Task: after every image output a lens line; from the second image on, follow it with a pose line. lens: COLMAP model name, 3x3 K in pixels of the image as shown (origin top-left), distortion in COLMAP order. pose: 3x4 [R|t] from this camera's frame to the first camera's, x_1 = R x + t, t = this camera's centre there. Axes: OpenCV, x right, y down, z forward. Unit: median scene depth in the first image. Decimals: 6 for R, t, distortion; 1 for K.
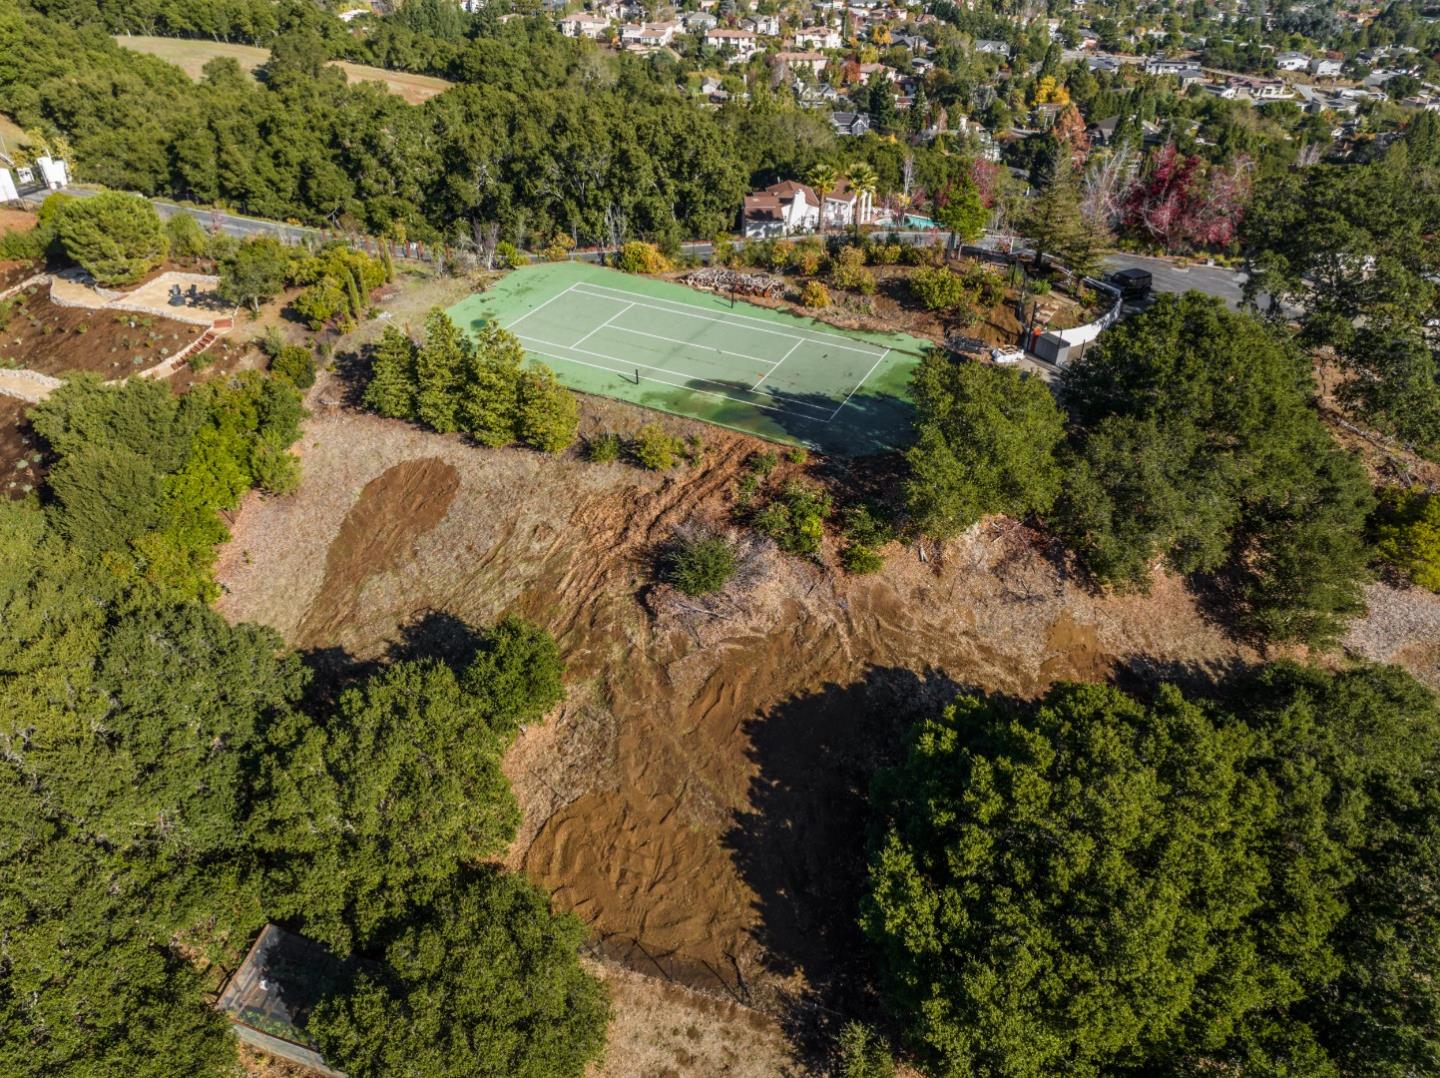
lens RADIAL K [[1014.0, 0, 724.9], [0, 1014.0, 533.2], [0, 0, 1]] dist [-0.030909, -0.008369]
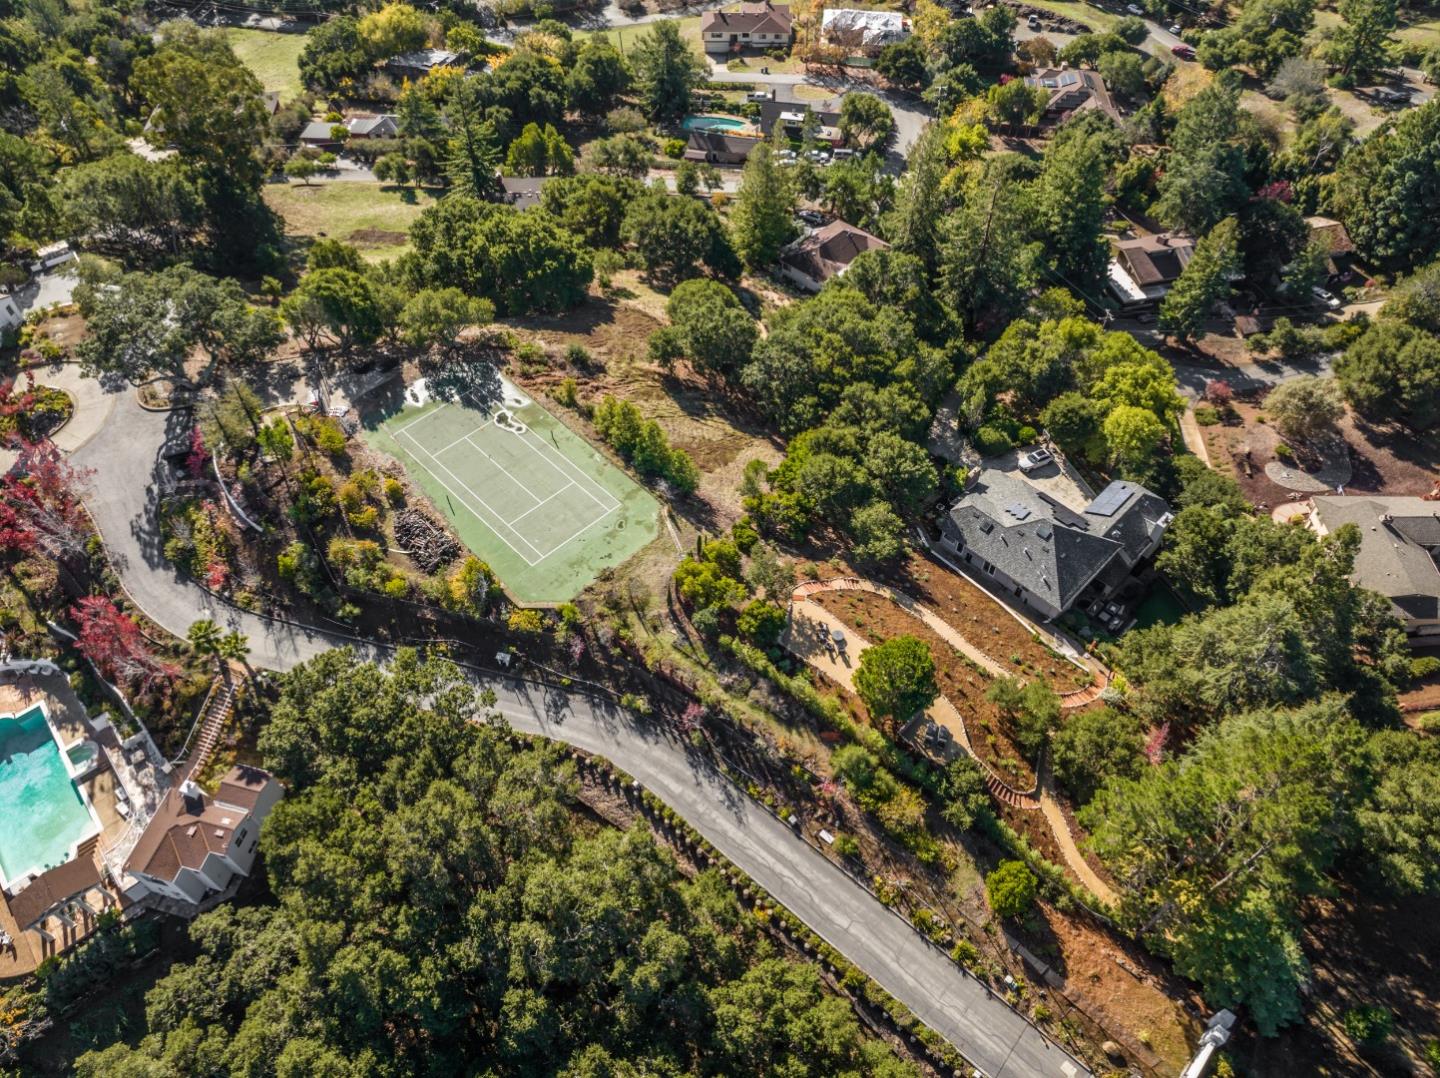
lens RADIAL K [[1014.0, 0, 724.9], [0, 1014.0, 533.2], [0, 0, 1]] dist [-0.030909, -0.008369]
pose [[-0.946225, -0.258598, 0.194384, -0.801250], [0.175515, 0.094389, 0.979941, -1.911752], [-0.271758, 0.961363, -0.043925, 1.242808]]
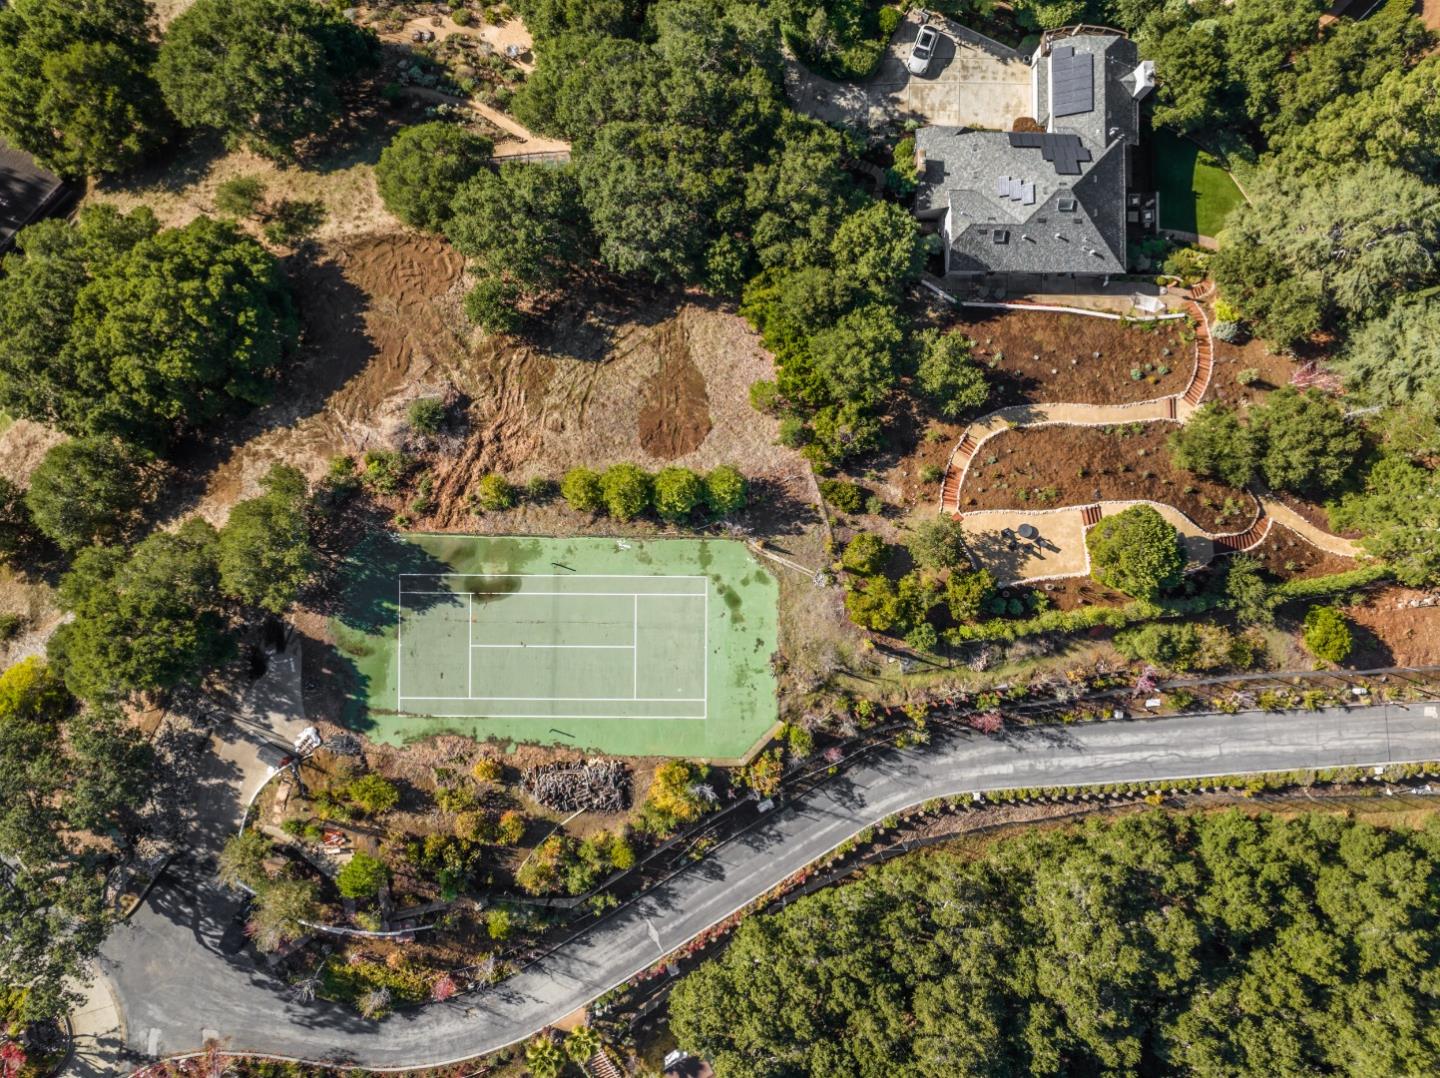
lens RADIAL K [[1014.0, 0, 724.9], [0, 1014.0, 533.2], [0, 0, 1]] dist [-0.030909, -0.008369]
pose [[-0.898754, 0.438068, -0.018391, -0.297800], [-0.268436, -0.516596, 0.813063, -1.332914], [0.346676, 0.735680, 0.581885, 0.318627]]
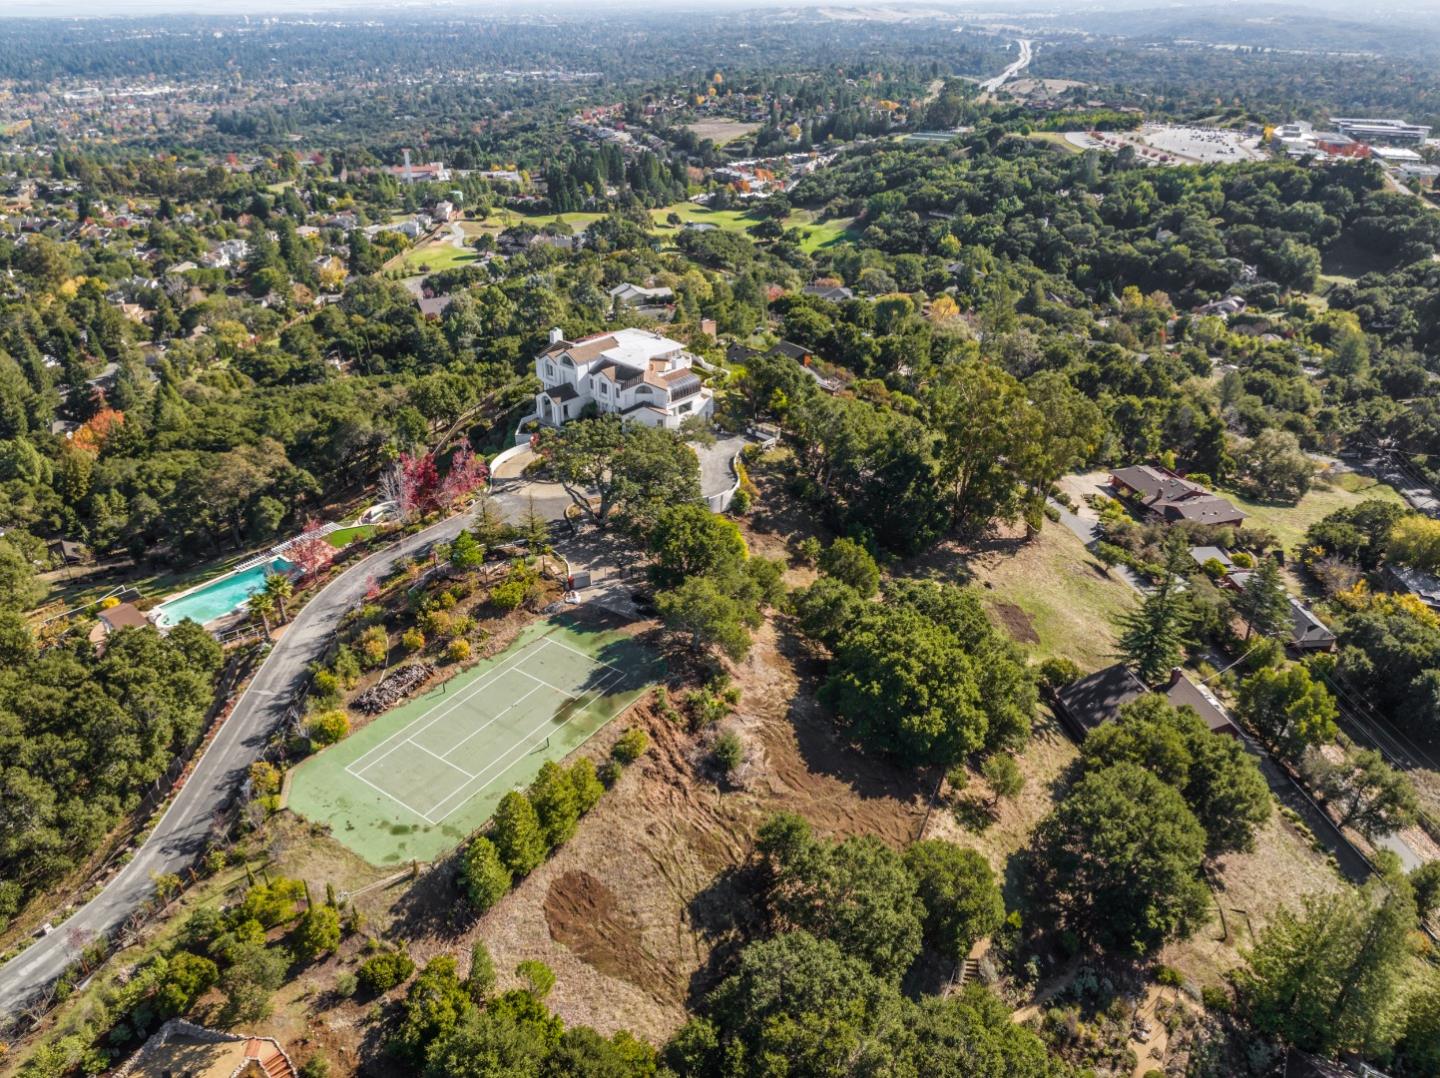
lens RADIAL K [[1014.0, 0, 724.9], [0, 1014.0, 533.2], [0, 0, 1]] dist [-0.030909, -0.008369]
pose [[0.132276, -0.485301, 0.864283, -1.237258], [0.564756, 0.753472, 0.336645, -0.772881], [-0.814588, 0.443579, 0.373743, 0.134910]]
